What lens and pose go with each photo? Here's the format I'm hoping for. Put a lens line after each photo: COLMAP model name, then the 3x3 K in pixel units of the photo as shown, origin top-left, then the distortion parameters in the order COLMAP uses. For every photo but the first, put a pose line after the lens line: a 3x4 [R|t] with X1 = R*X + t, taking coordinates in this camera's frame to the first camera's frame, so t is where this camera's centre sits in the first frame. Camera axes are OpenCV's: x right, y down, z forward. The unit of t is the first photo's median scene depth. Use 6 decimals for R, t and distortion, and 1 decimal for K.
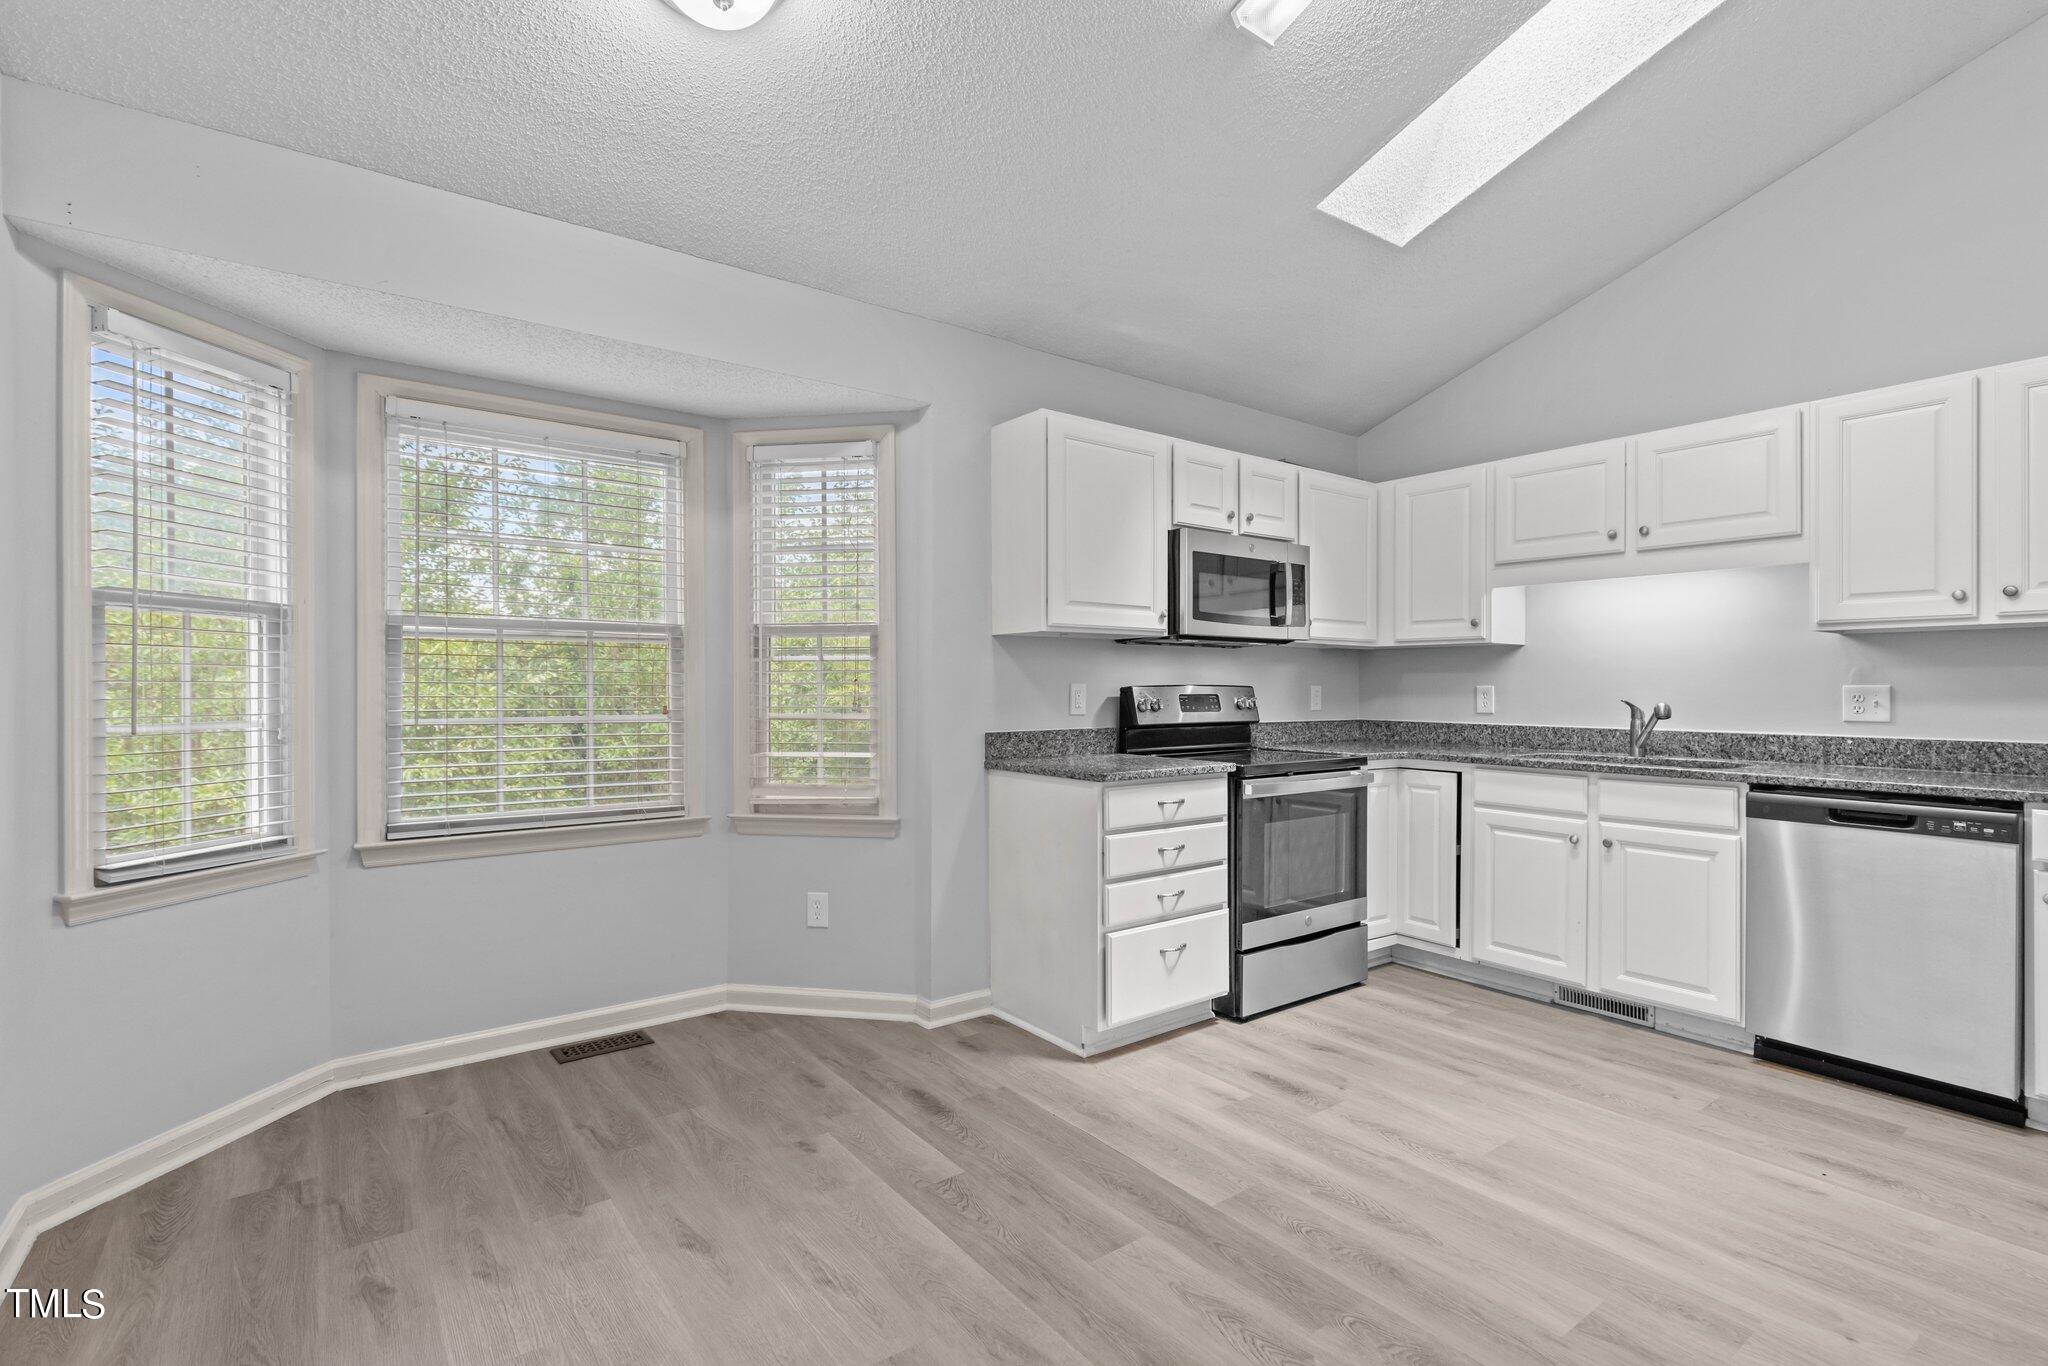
lens RADIAL K [[942.1, 0, 1028.9], [0, 942.1, 684.8], [0, 0, 1]] dist [-0.000029, -0.000882]
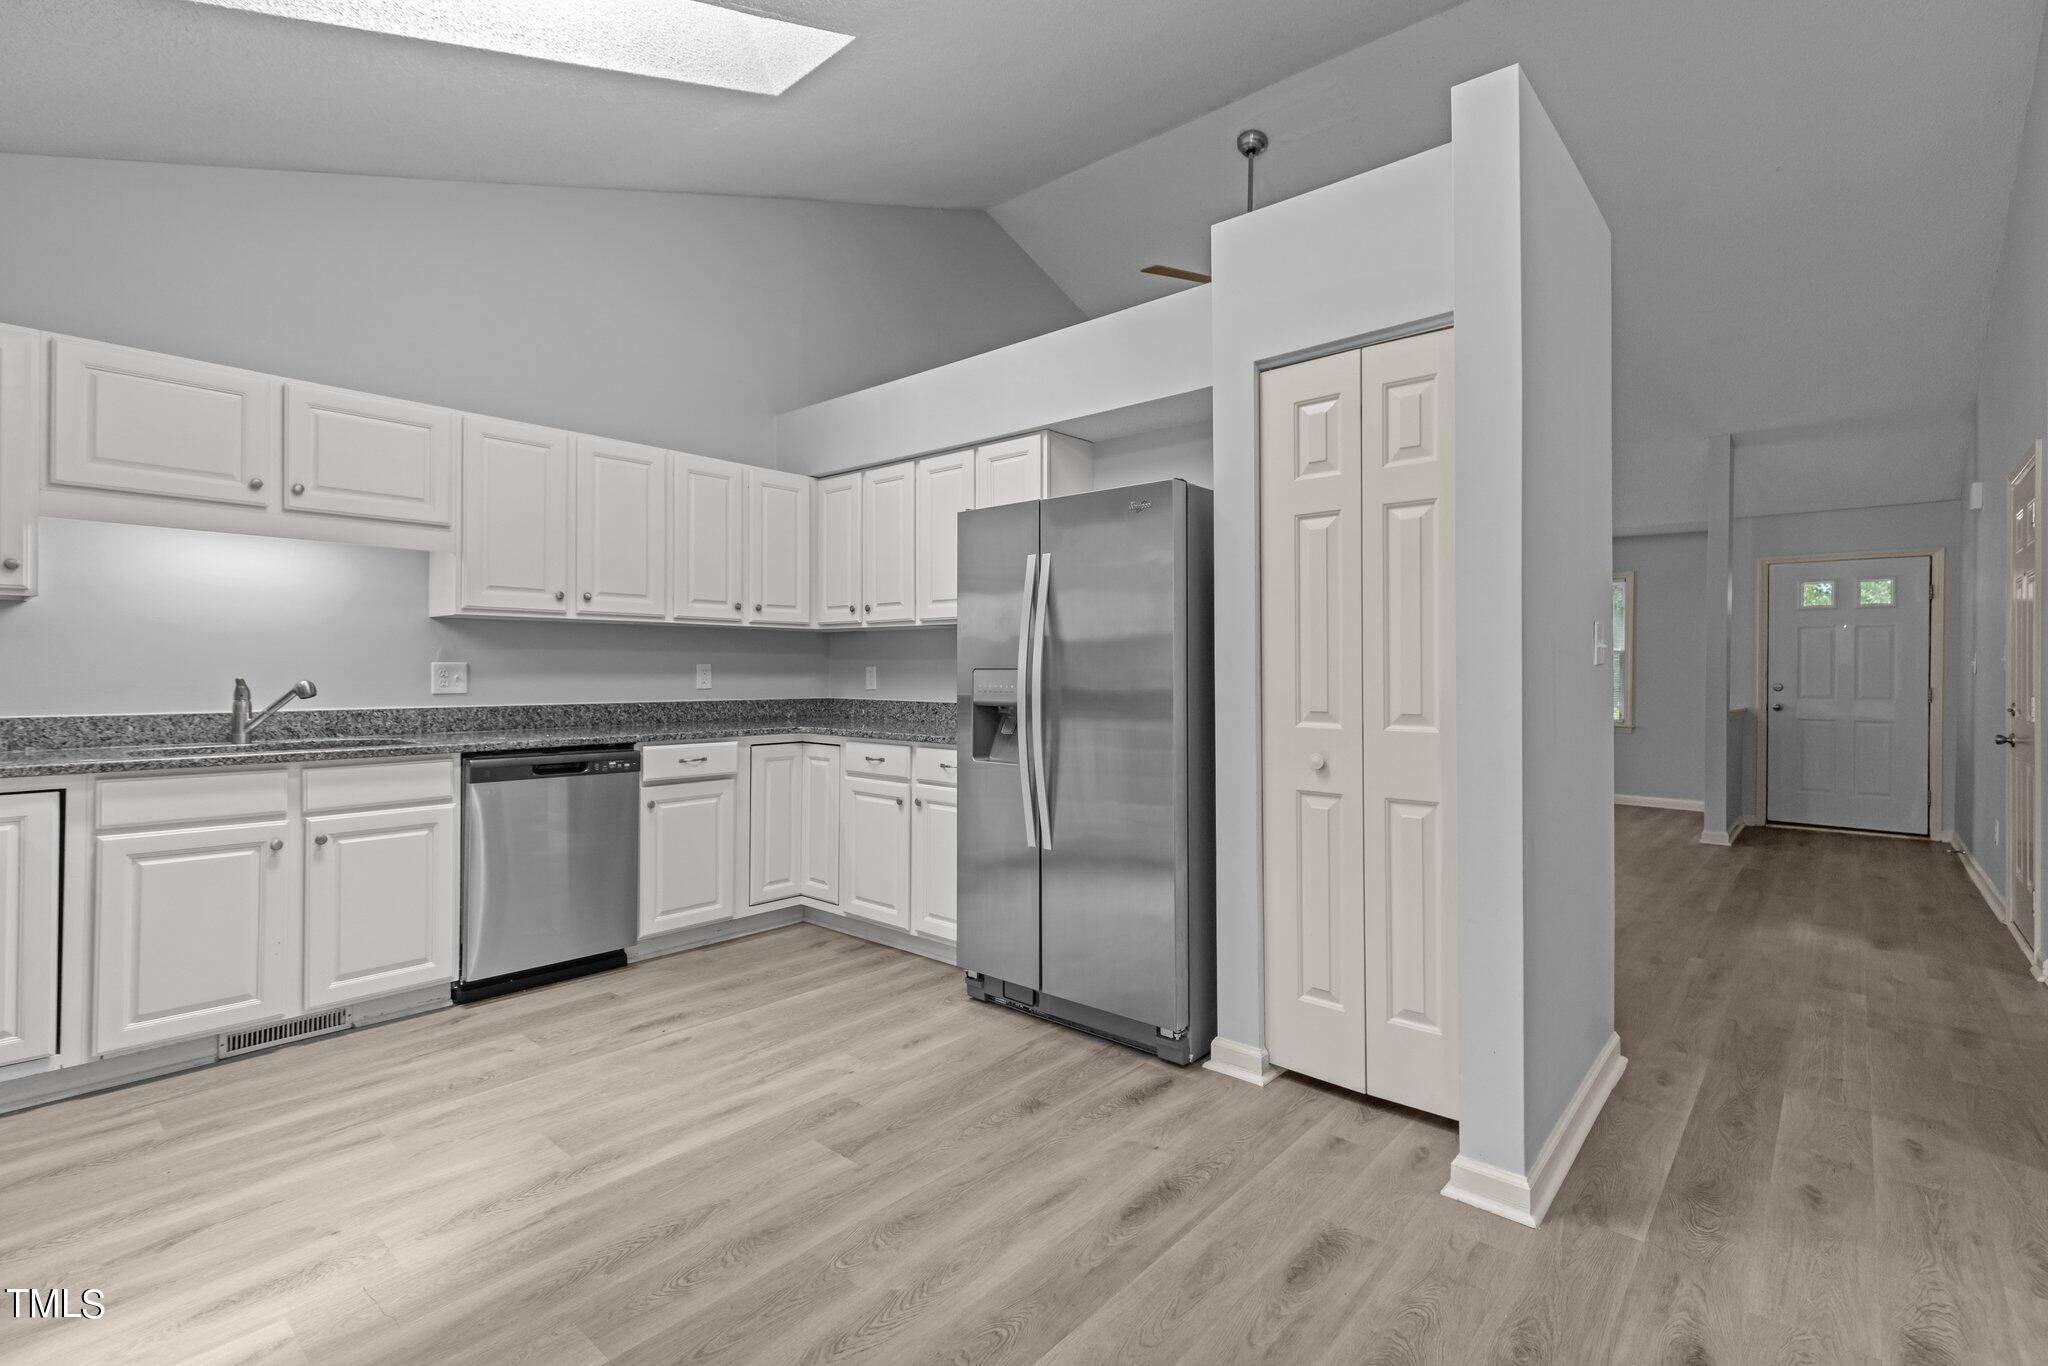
lens RADIAL K [[940.8, 0, 1019.8], [0, 940.8, 668.9], [0, 0, 1]] dist [0.003639, -0.000195]
pose [[-0.205863, -0.003765, 0.978574, -0.384947], [-0.007172, 0.999972, 0.002338, 0.000672], [-0.978555, -0.006537, -0.205884, 0.537306]]
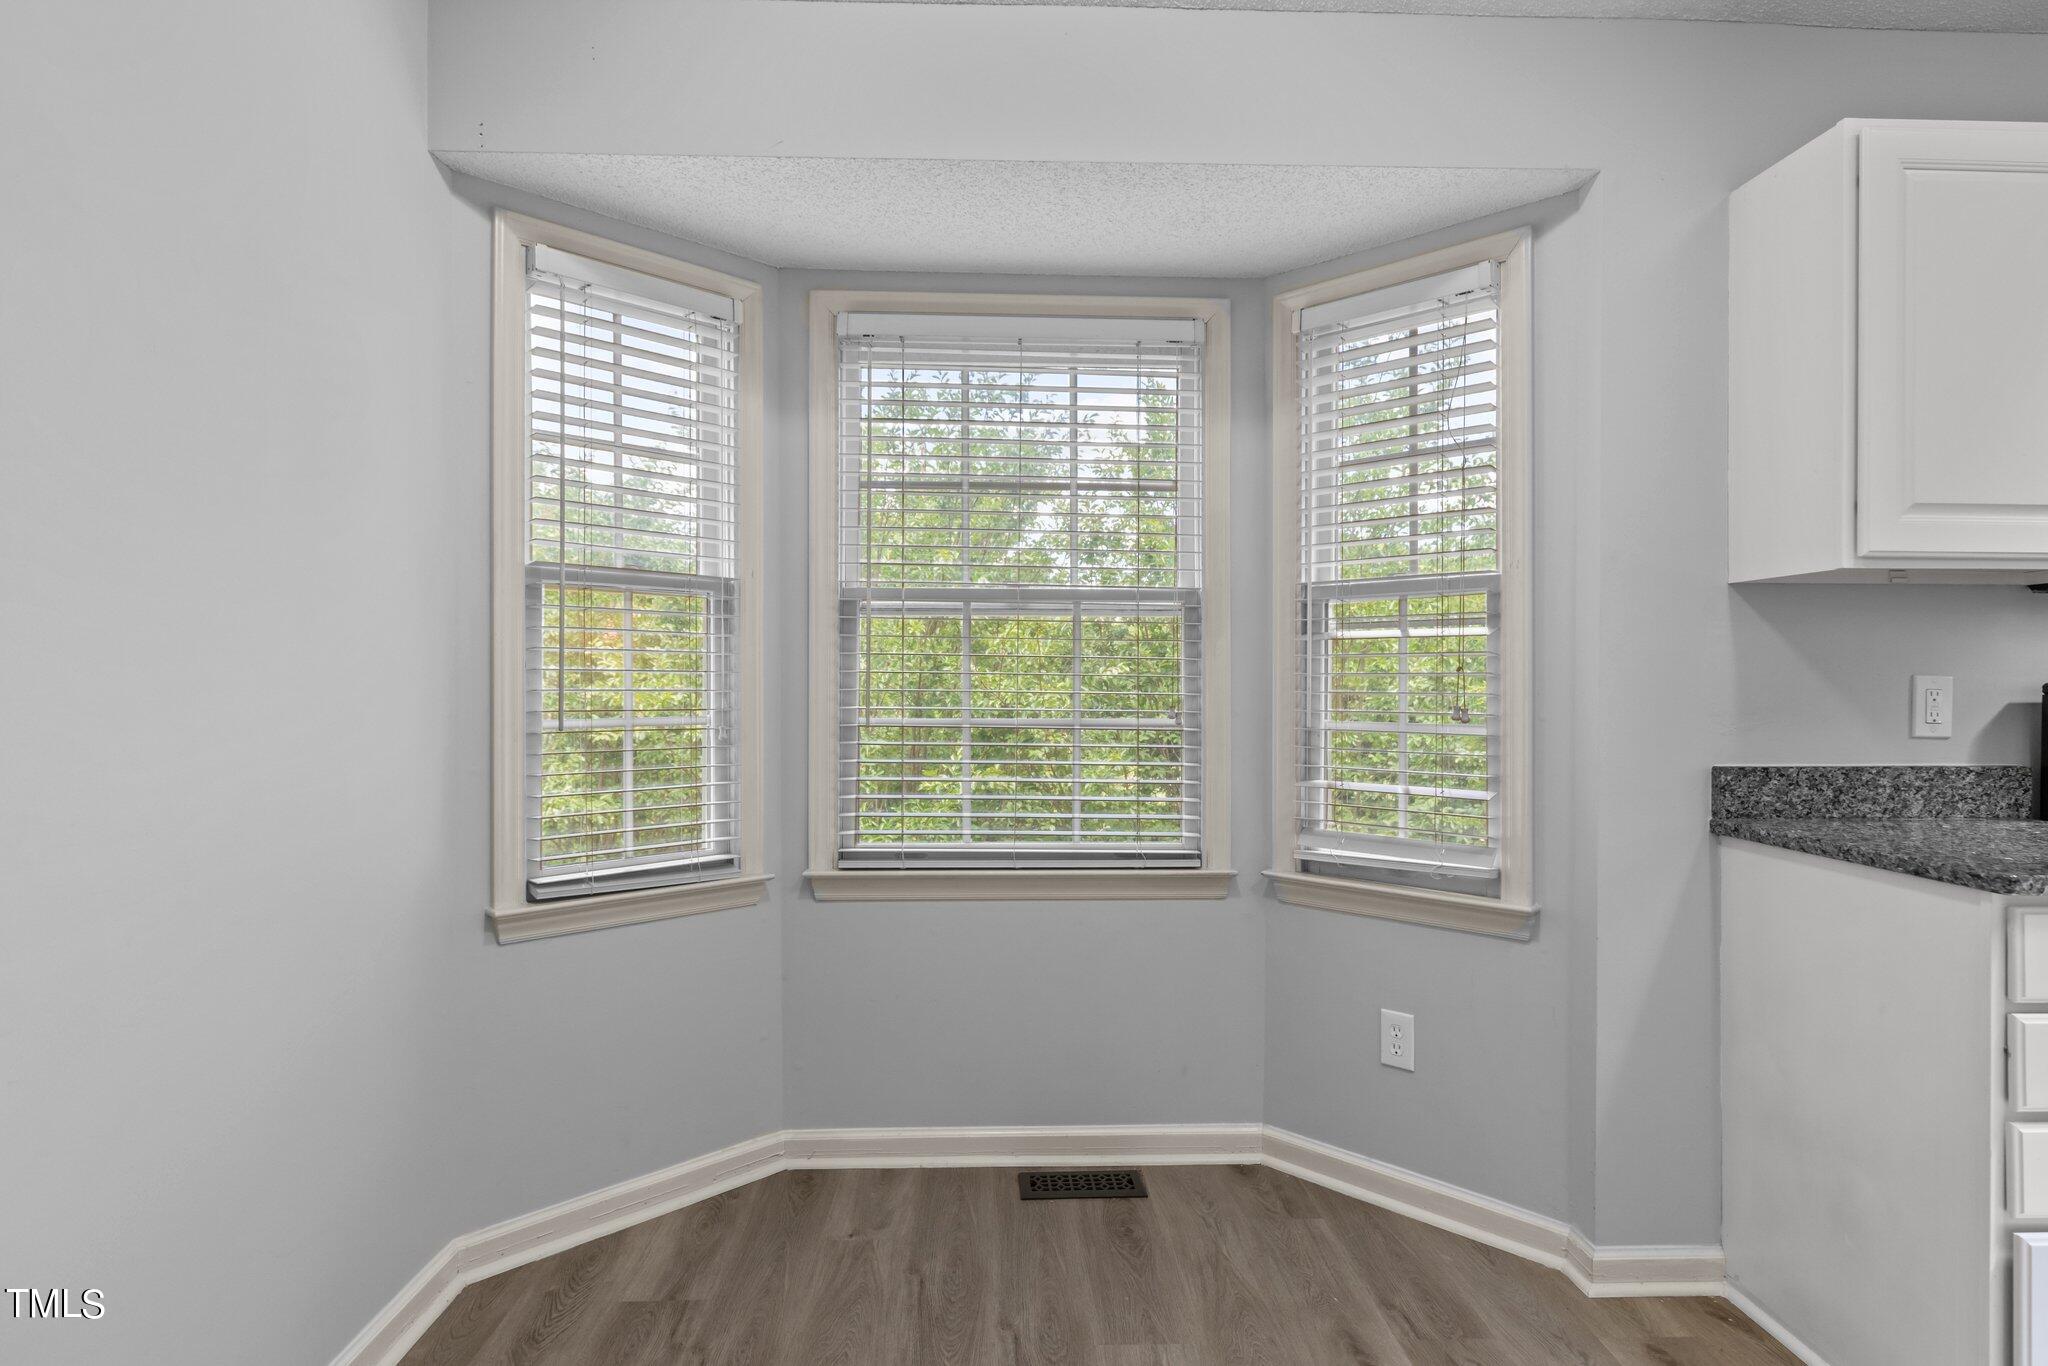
lens RADIAL K [[1141.3, 0, 1032.0], [0, 1141.3, 681.6], [0, 0, 1]] dist [0.000646, 0.000644]
pose [[0.821406, 0.004529, -0.570326, 0.005865], [-0.002738, 0.999988, 0.003997, 0.001101], [0.570337, -0.001722, 0.821409, 0.254782]]
